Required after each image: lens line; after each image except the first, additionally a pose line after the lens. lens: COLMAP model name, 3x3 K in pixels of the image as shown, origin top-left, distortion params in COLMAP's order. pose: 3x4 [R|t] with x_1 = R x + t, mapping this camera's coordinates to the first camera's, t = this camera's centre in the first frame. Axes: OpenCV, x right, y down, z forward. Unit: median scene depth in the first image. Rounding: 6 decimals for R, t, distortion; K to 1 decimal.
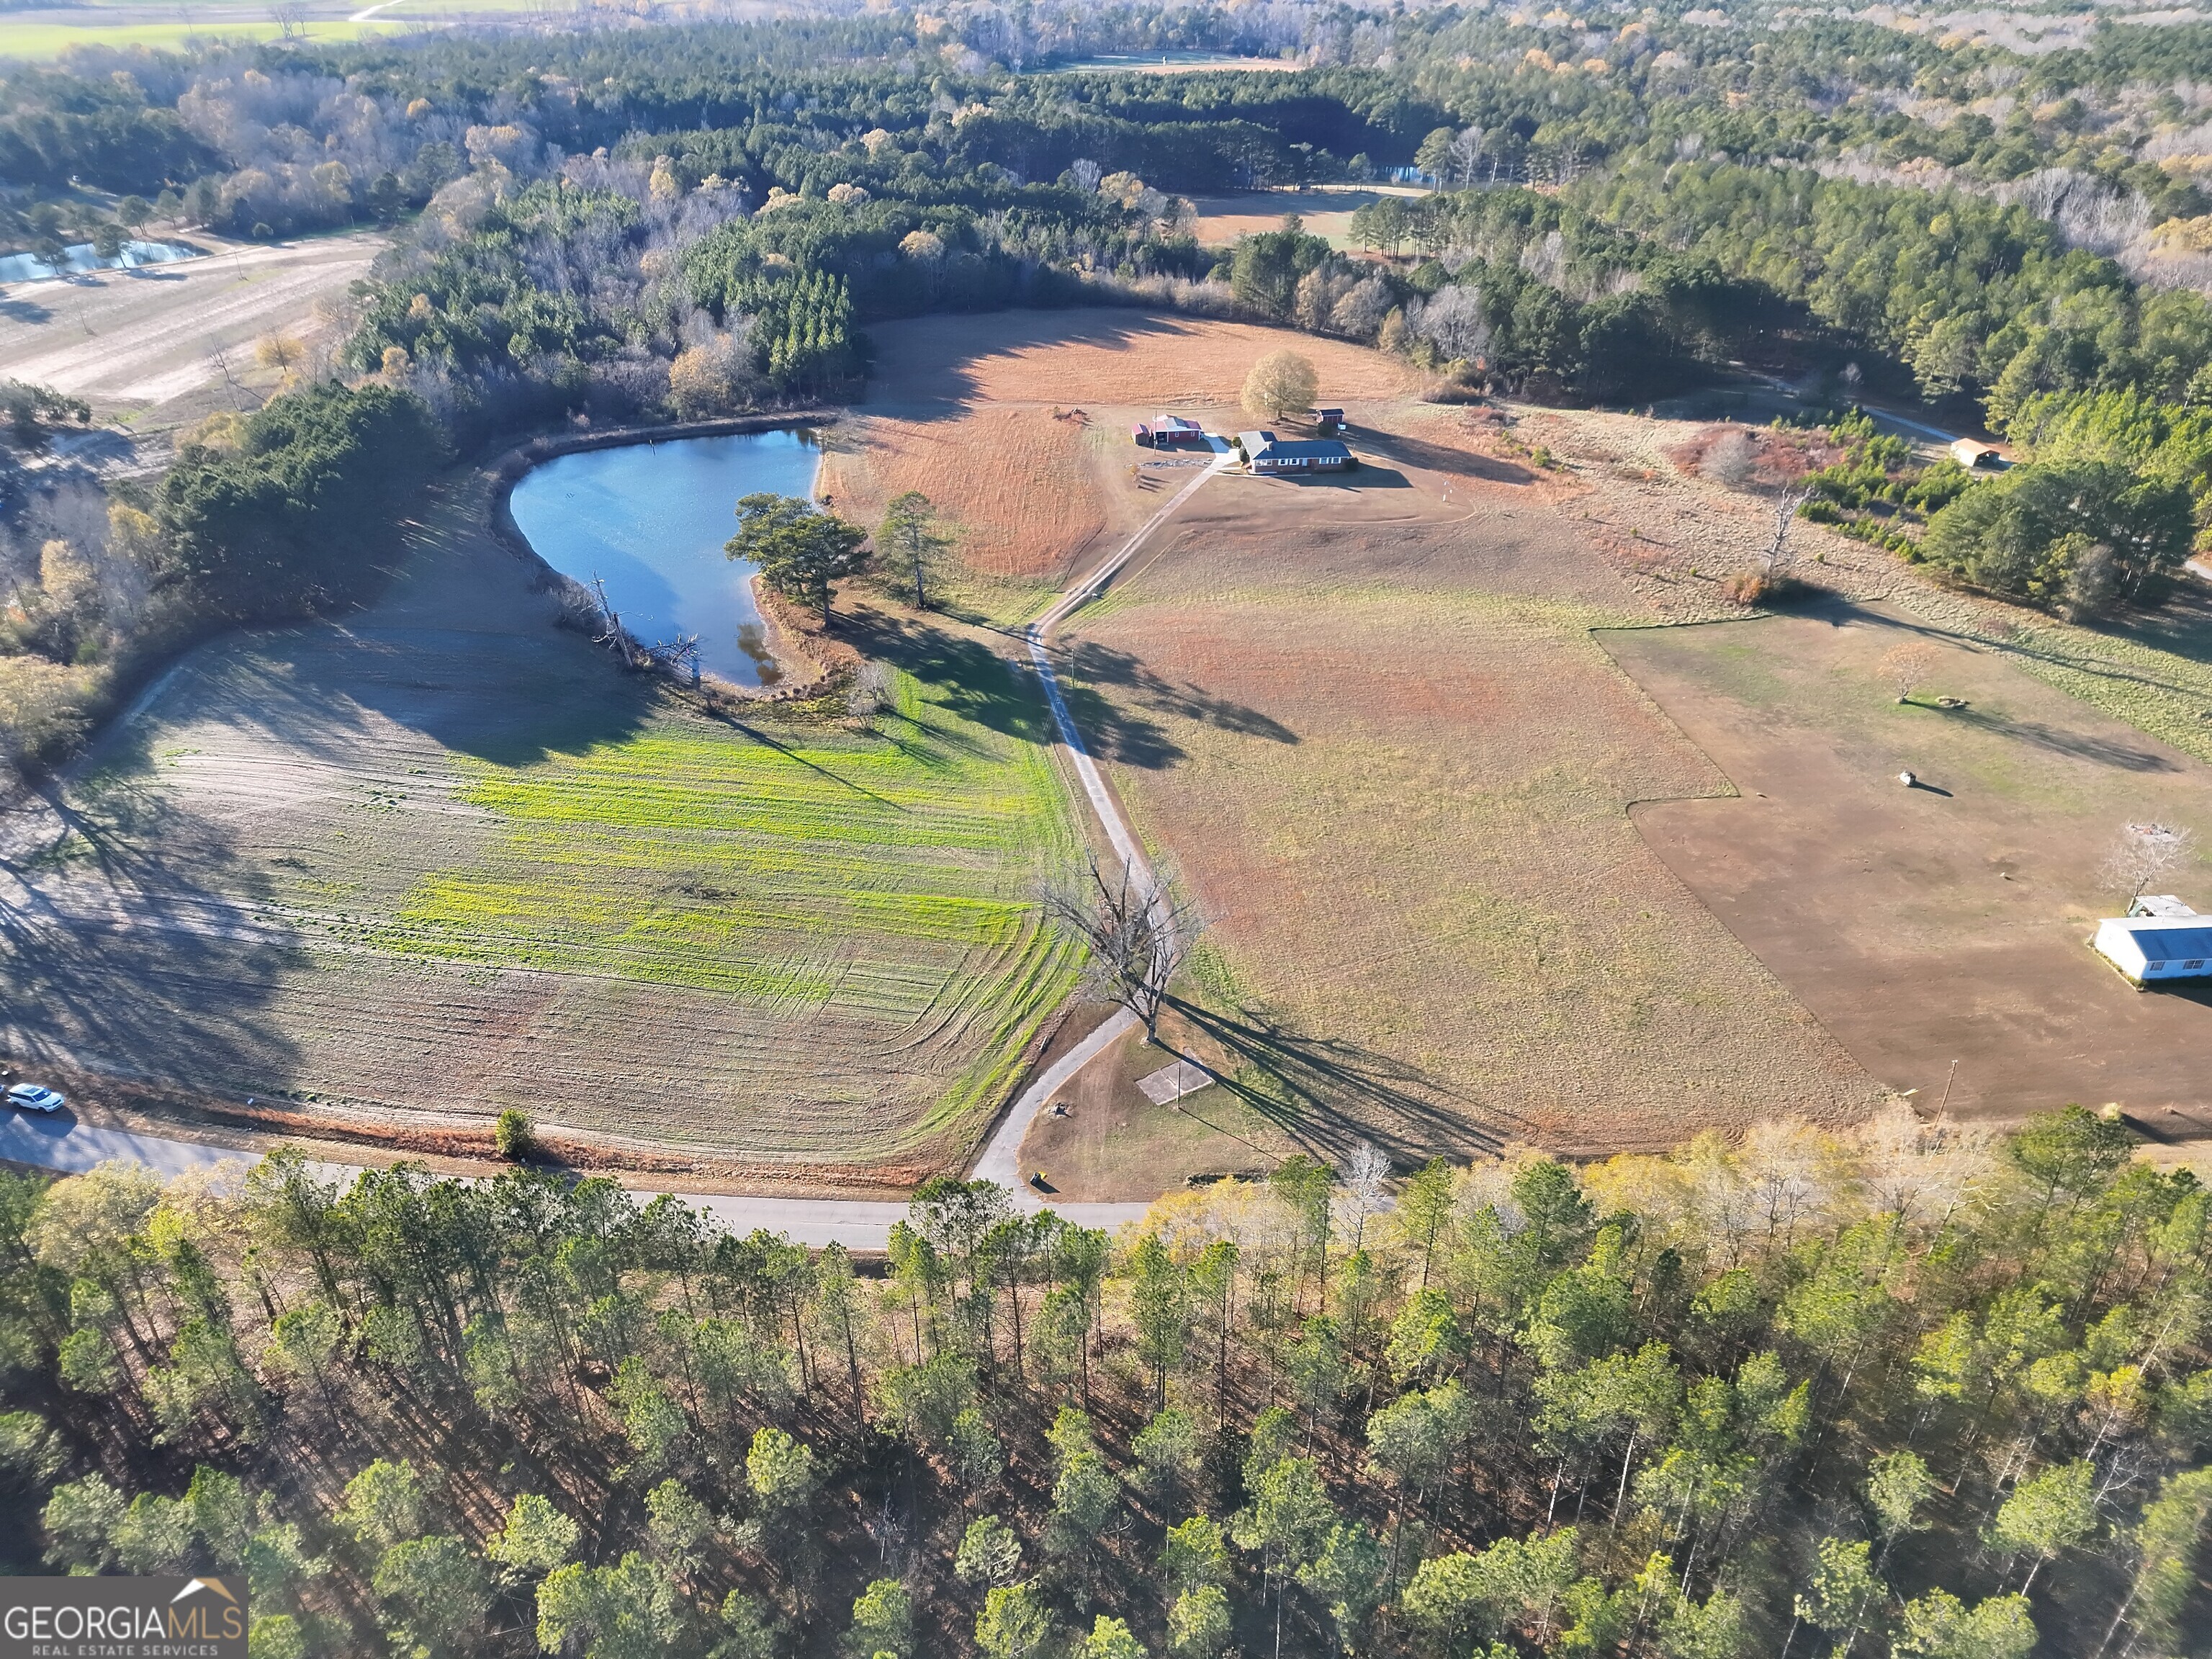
lens RADIAL K [[1547.3, 0, 1112.7], [0, 1547.3, 830.3], [0, 0, 1]] dist [0.078780, -0.062569]
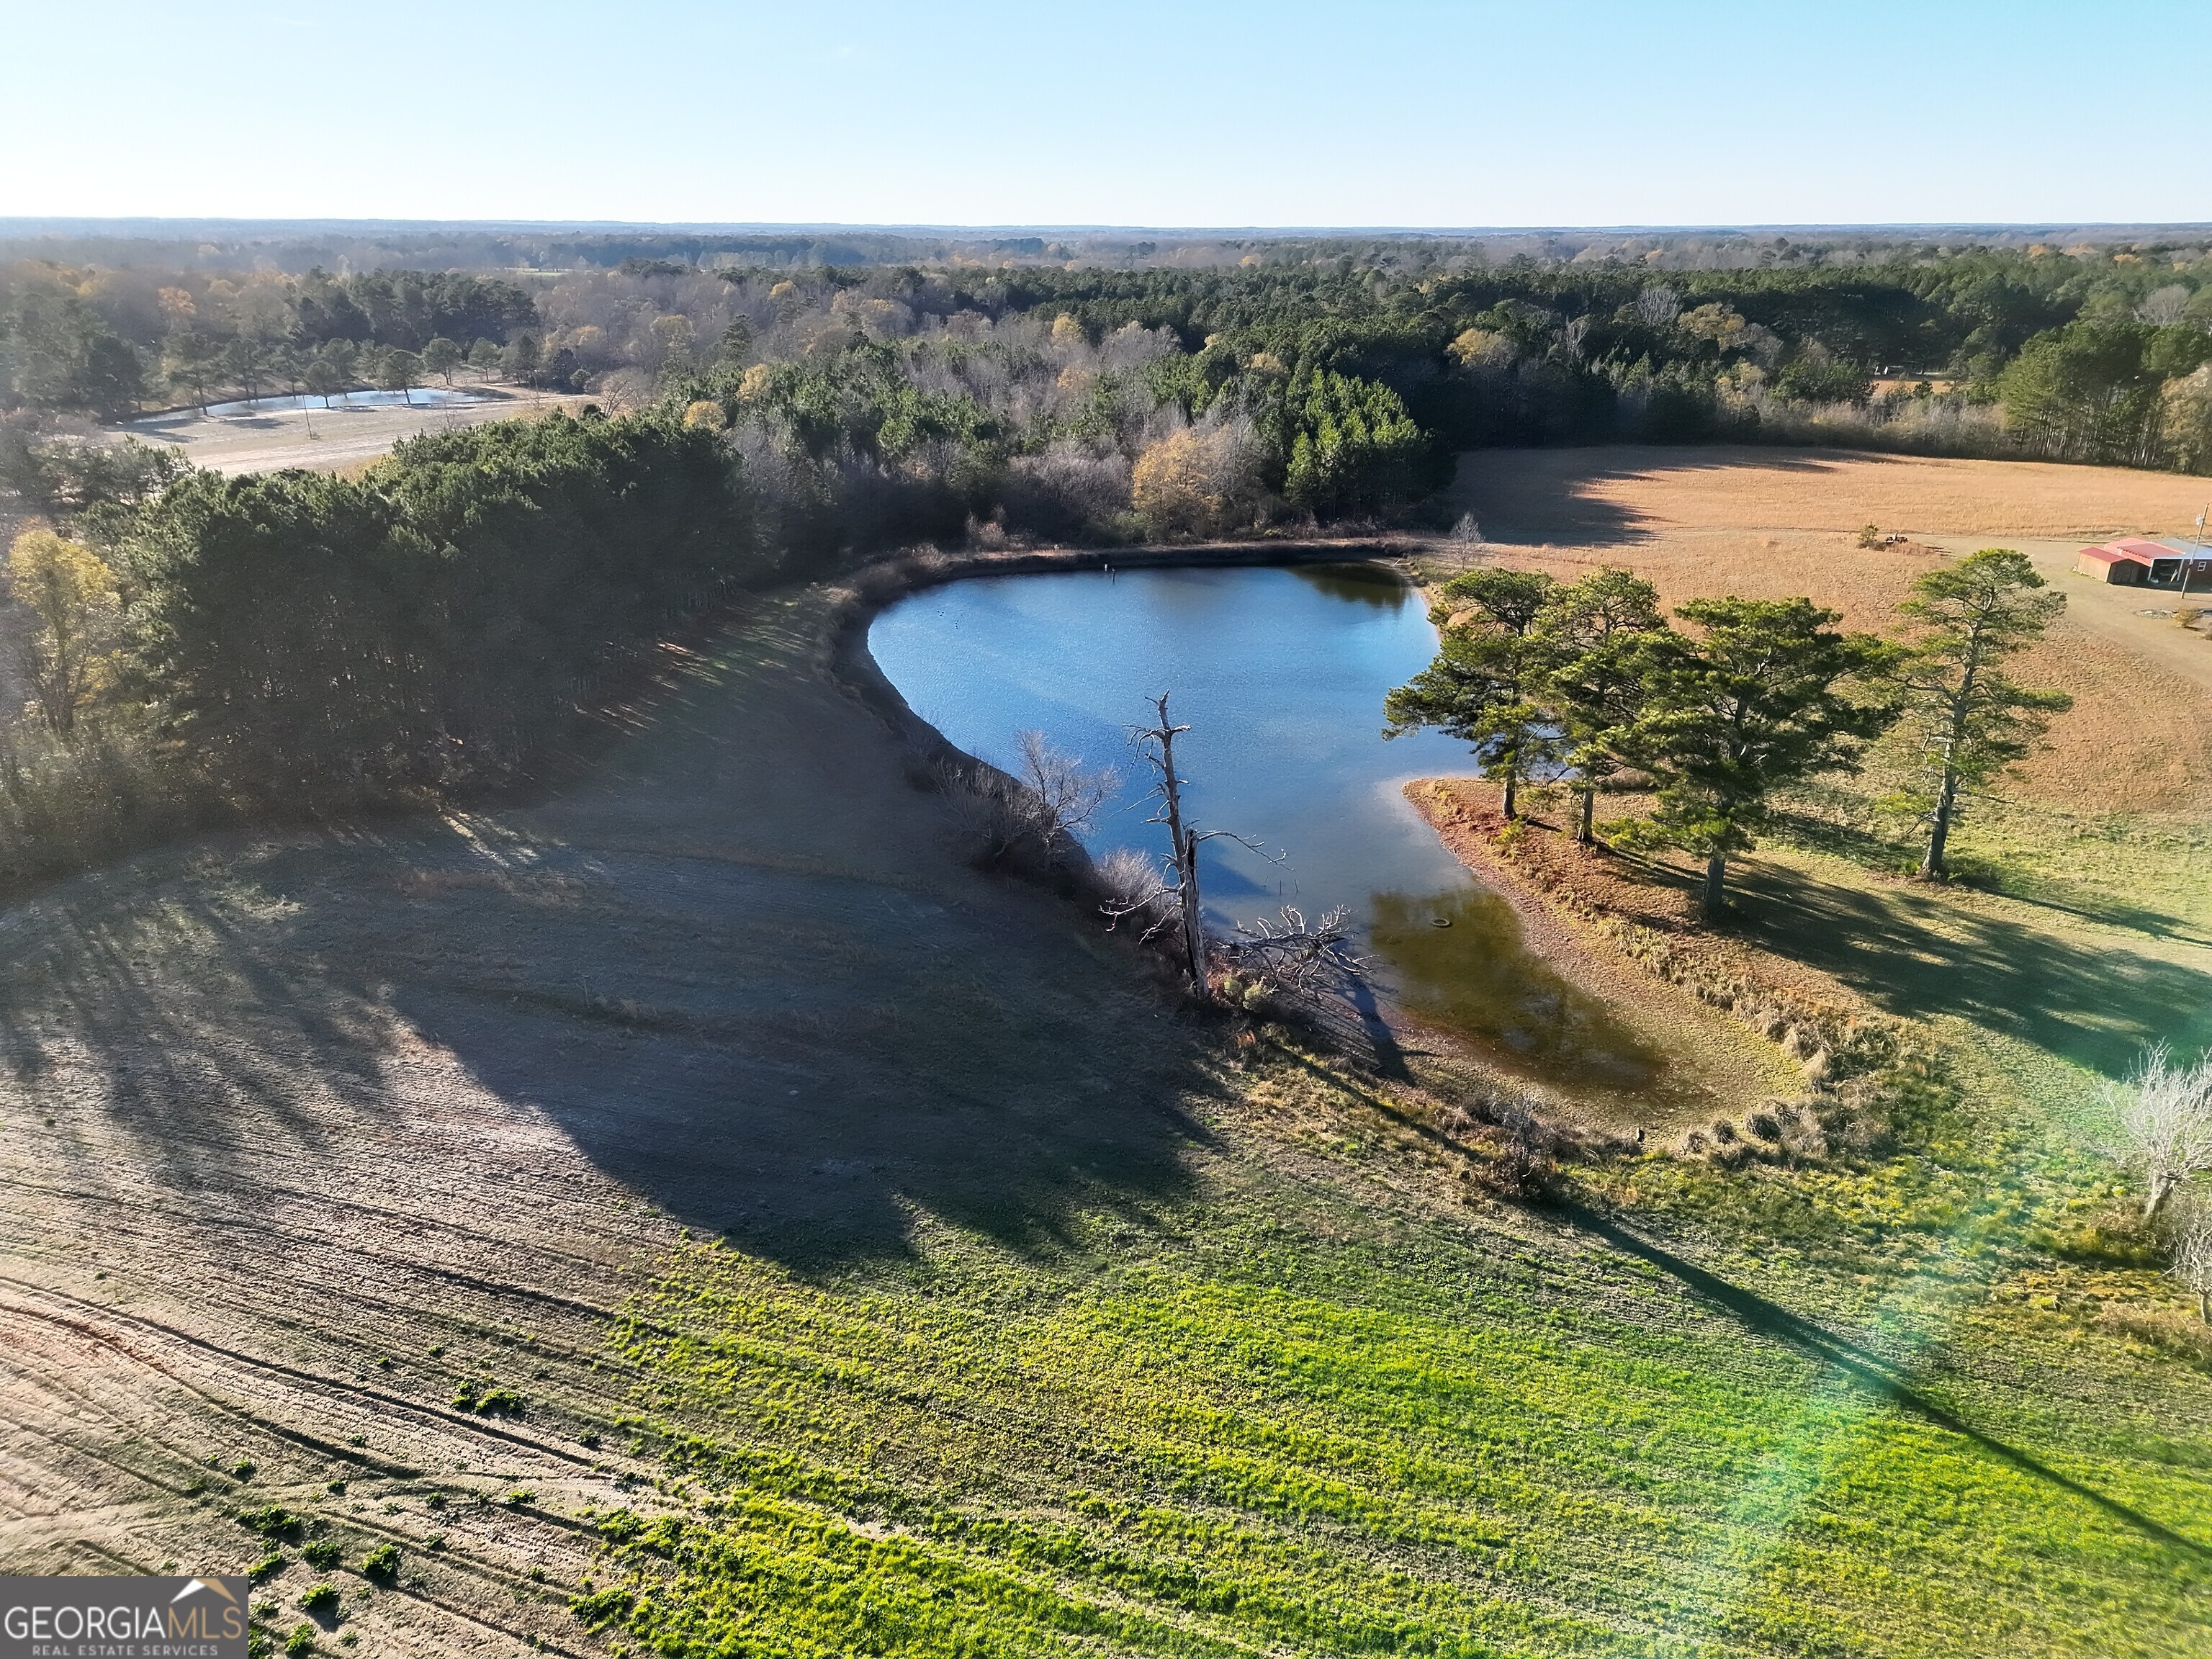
lens RADIAL K [[1547.3, 0, 1113.7], [0, 1547.3, 821.7], [0, 0, 1]] dist [0.078780, -0.062569]
pose [[0.985127, 0.060941, -0.160661, -0.195633], [-0.090545, 0.978758, -0.183941, -0.055262], [0.146038, 0.195753, 0.969718, 0.471510]]
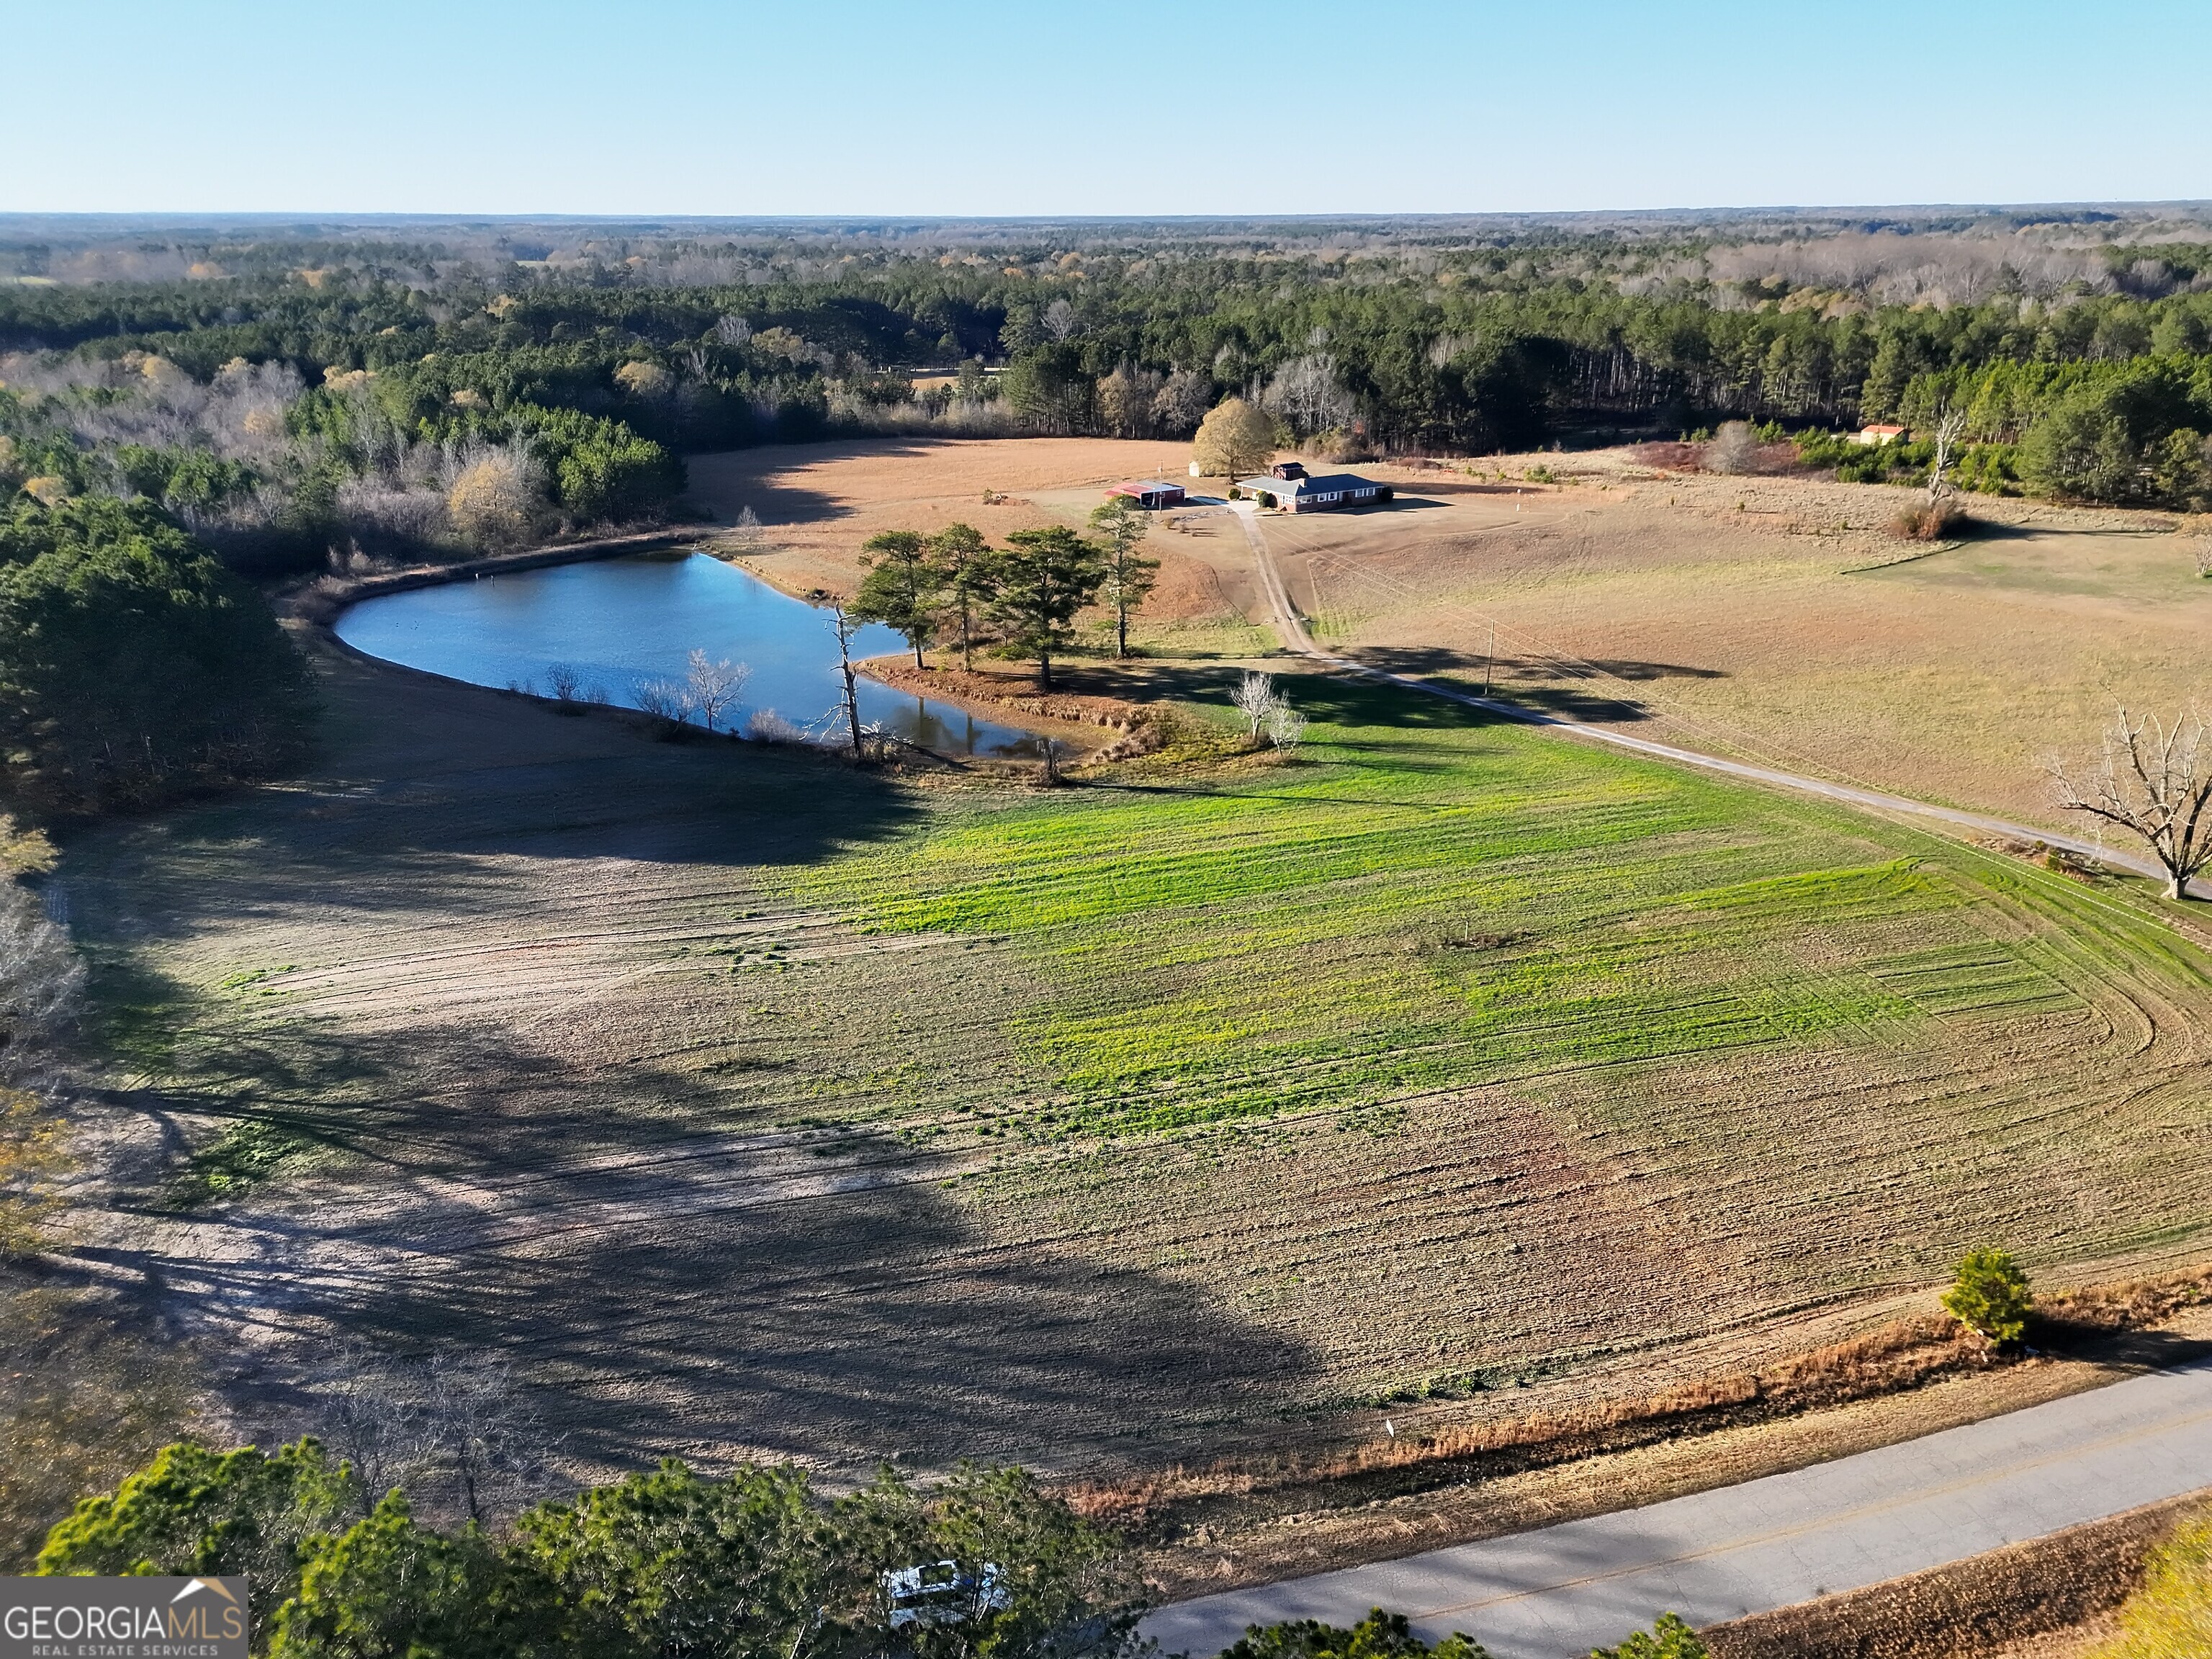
lens RADIAL K [[1547.3, 0, 1112.3], [0, 1547.3, 825.1], [0, 0, 1]] dist [0.078780, -0.062569]
pose [[0.899661, -0.165133, 0.404155, -0.339315], [0.235647, 0.962955, -0.131105, 0.022455], [-0.367533, 0.213188, 0.905246, 0.268250]]
